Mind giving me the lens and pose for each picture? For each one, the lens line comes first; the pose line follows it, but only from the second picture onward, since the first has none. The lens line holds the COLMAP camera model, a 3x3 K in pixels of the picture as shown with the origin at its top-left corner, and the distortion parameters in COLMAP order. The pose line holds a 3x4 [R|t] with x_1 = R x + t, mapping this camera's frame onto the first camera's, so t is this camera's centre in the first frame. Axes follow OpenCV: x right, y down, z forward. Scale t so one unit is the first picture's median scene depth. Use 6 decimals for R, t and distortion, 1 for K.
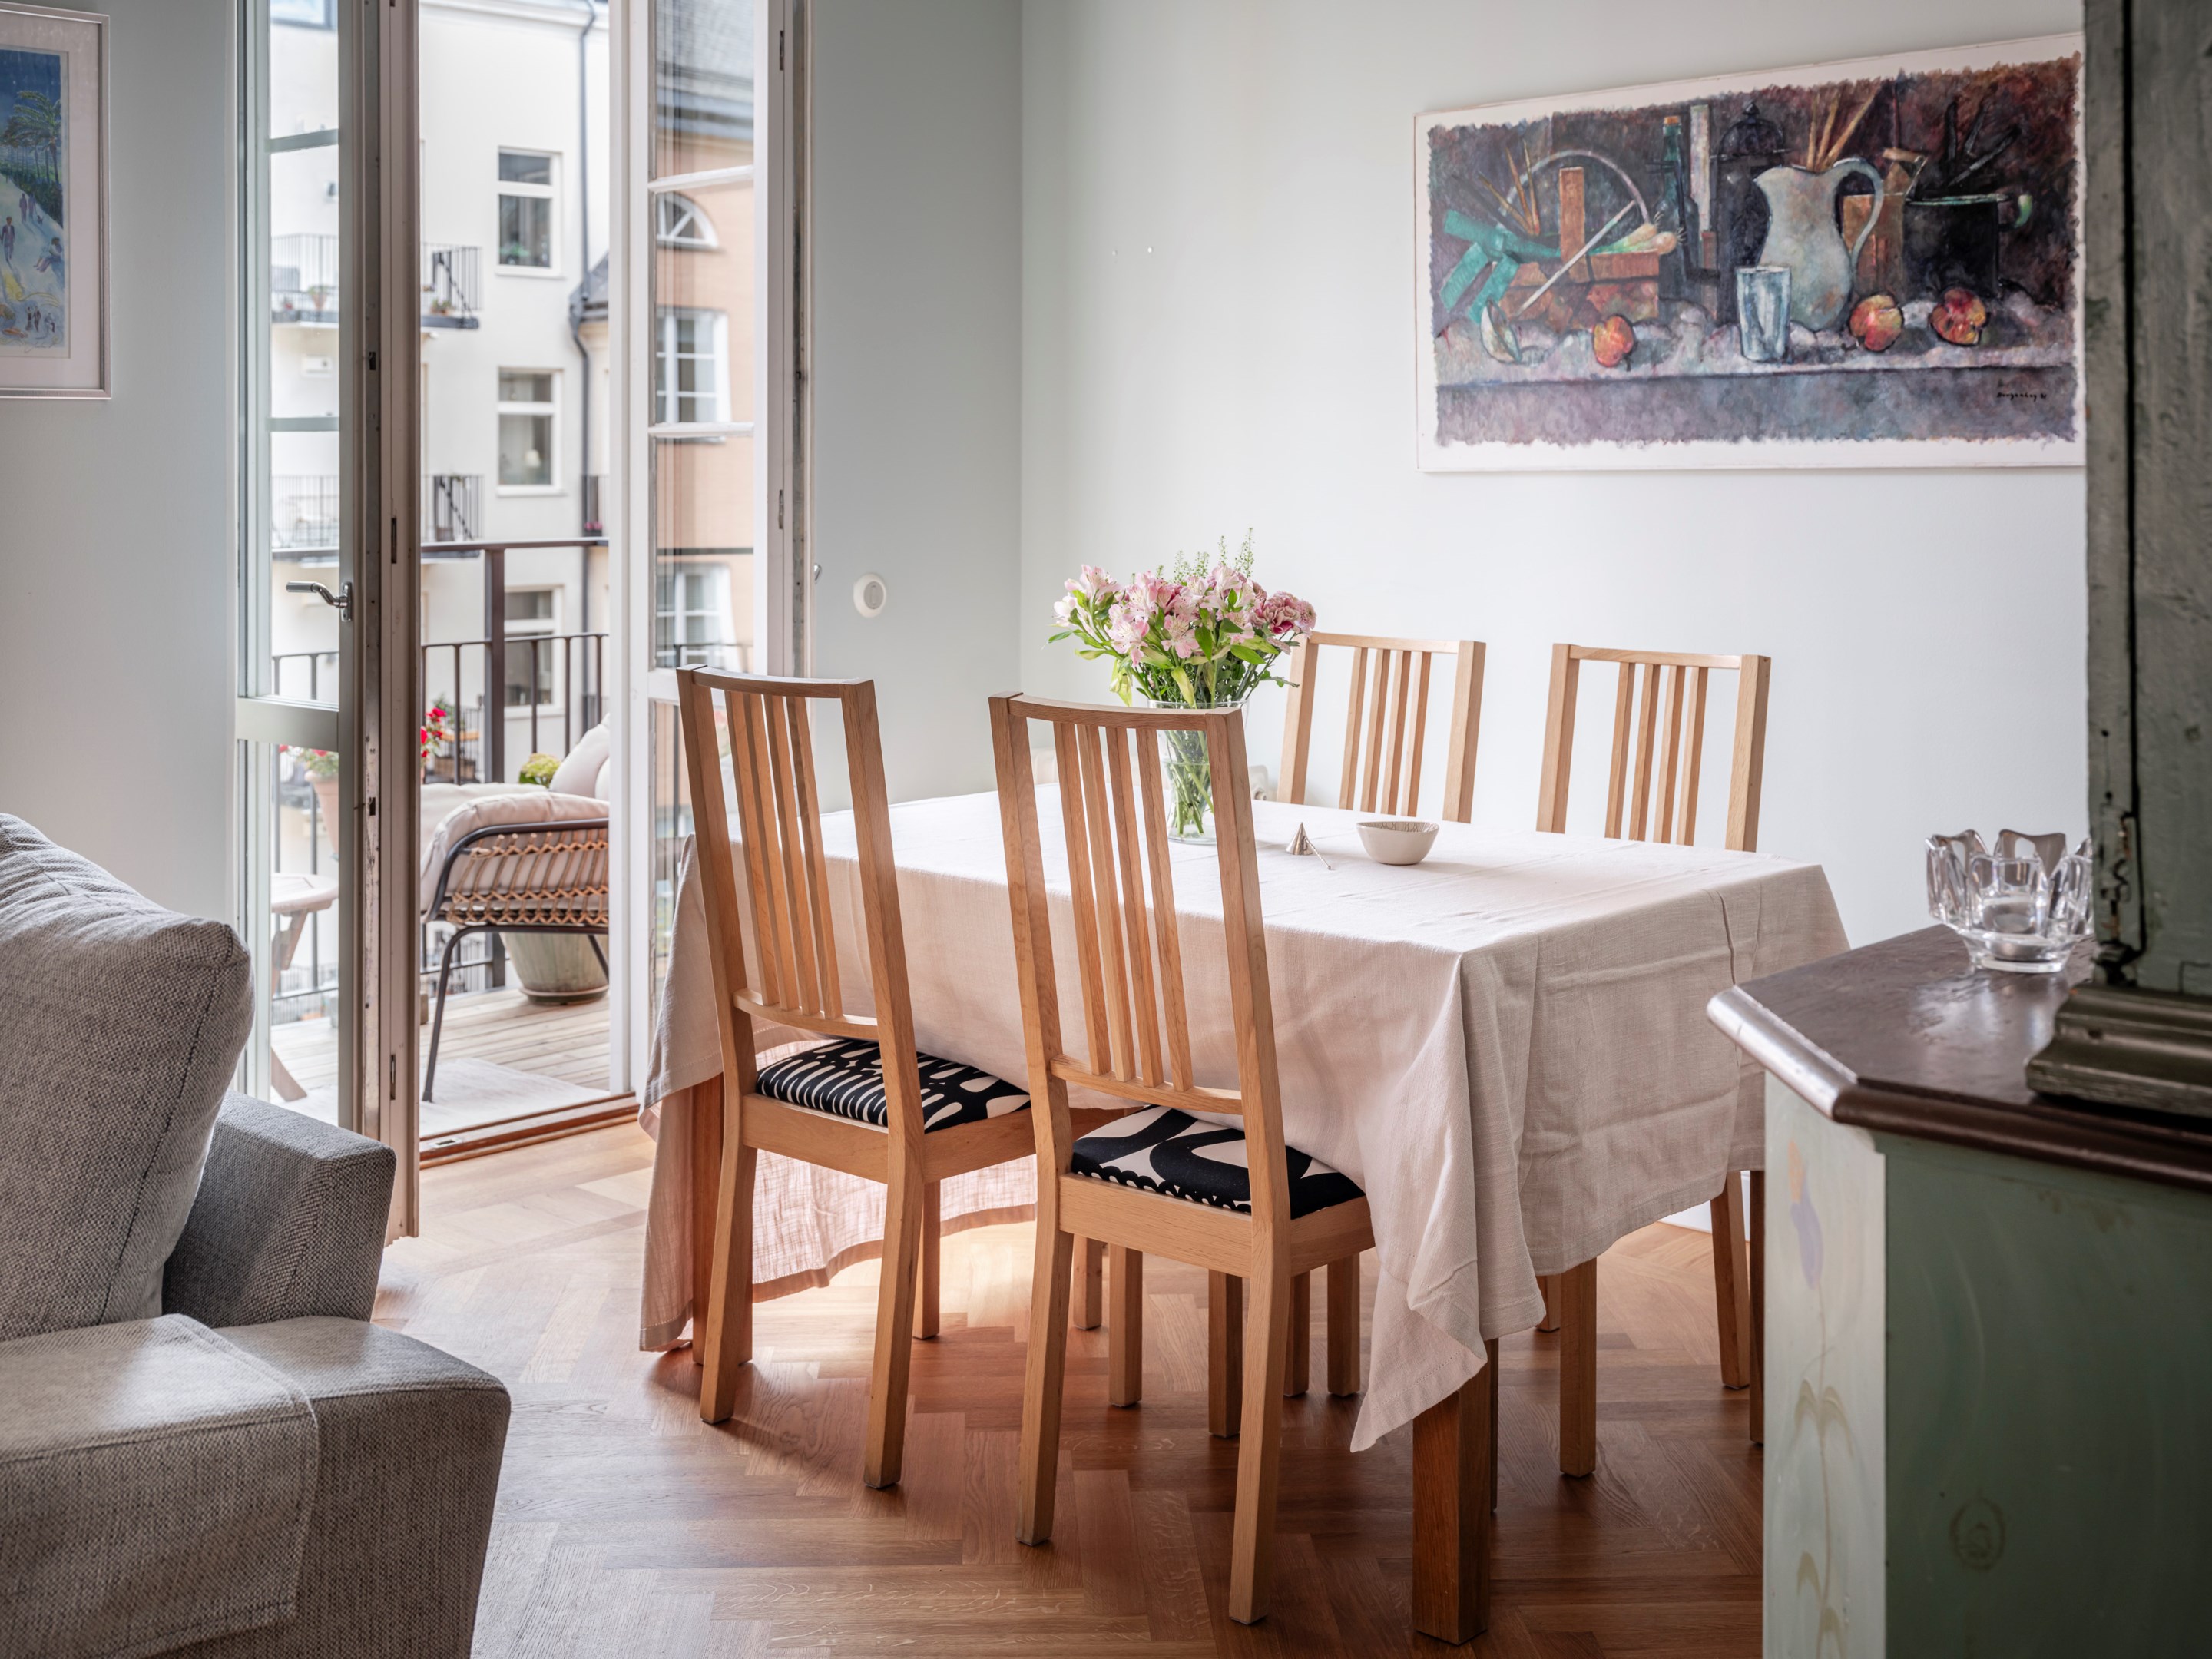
lens RADIAL K [[2577.4, 0, 1106.0], [0, 2577.4, 829.5], [0, 0, 1]] dist [0.015524, -0.010736]
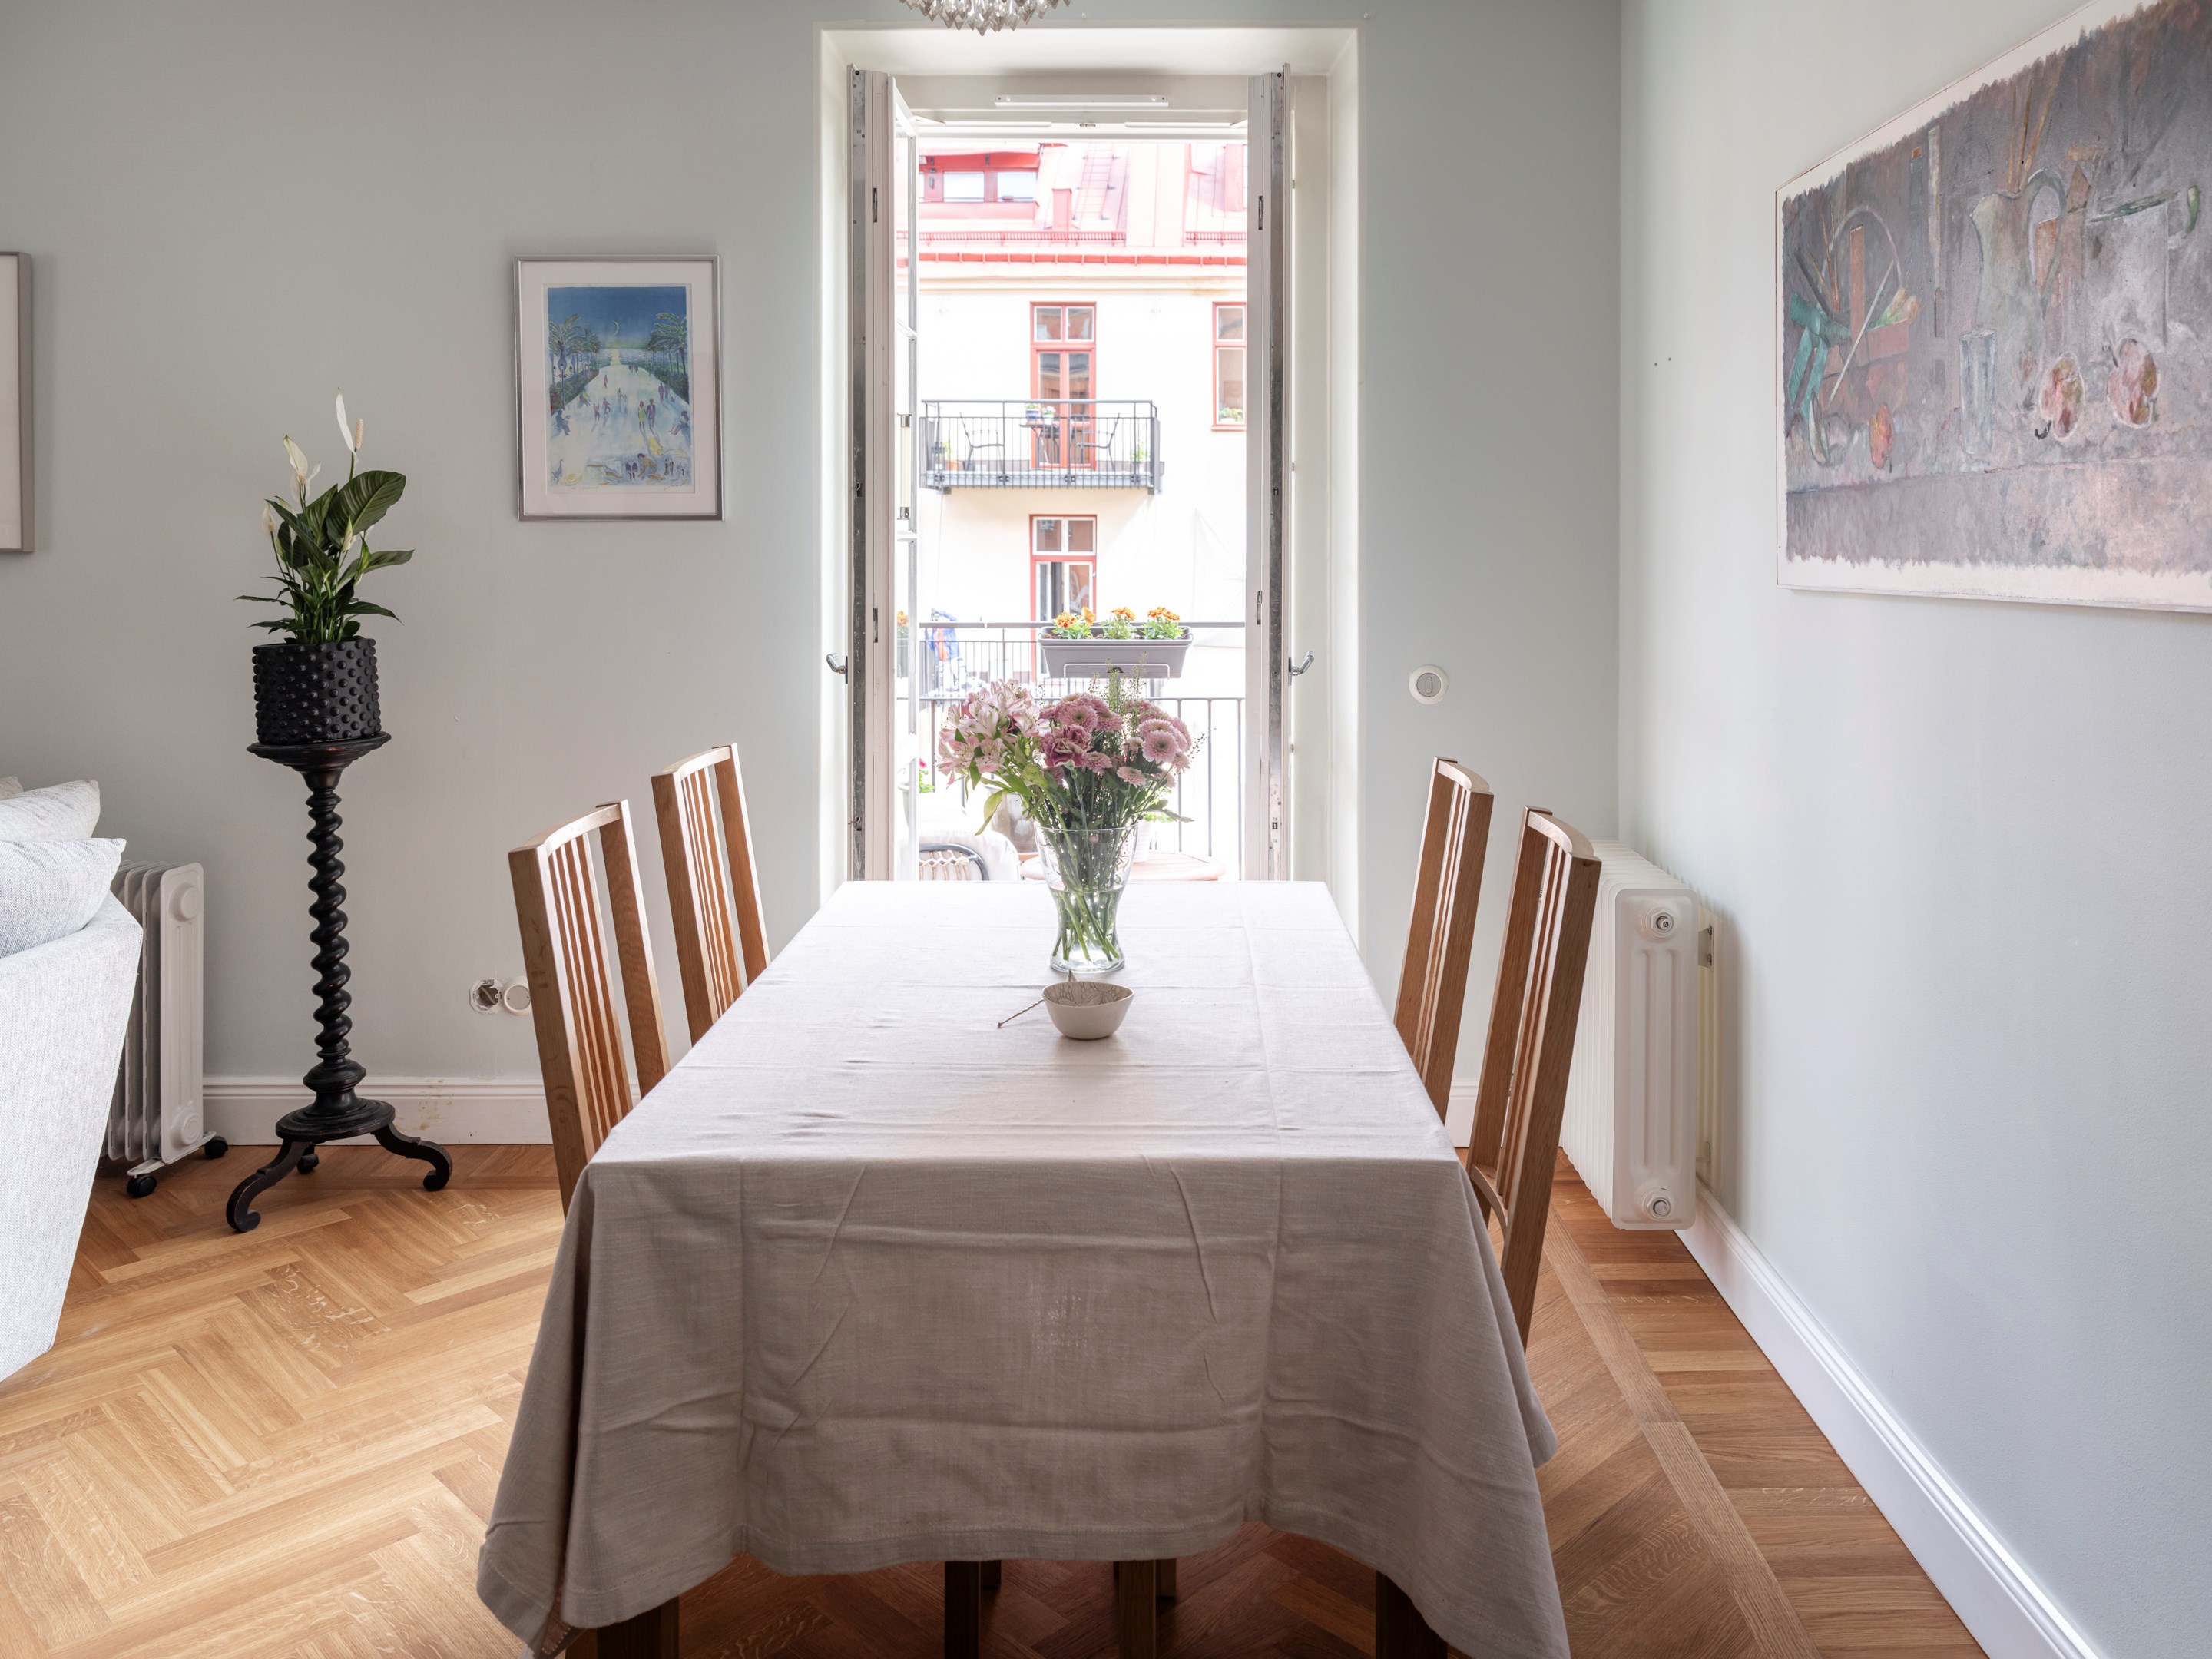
lens RADIAL K [[1737.5, 0, 1108.7], [0, 1737.5, 713.1], [0, 0, 1]] dist [0.001841, -0.000680]
pose [[0.679515, 0.076026, -0.729712, 0.486260], [-0.107028, 0.994248, 0.003921, -0.089376], [0.725813, 0.075435, 0.683743, 0.517527]]
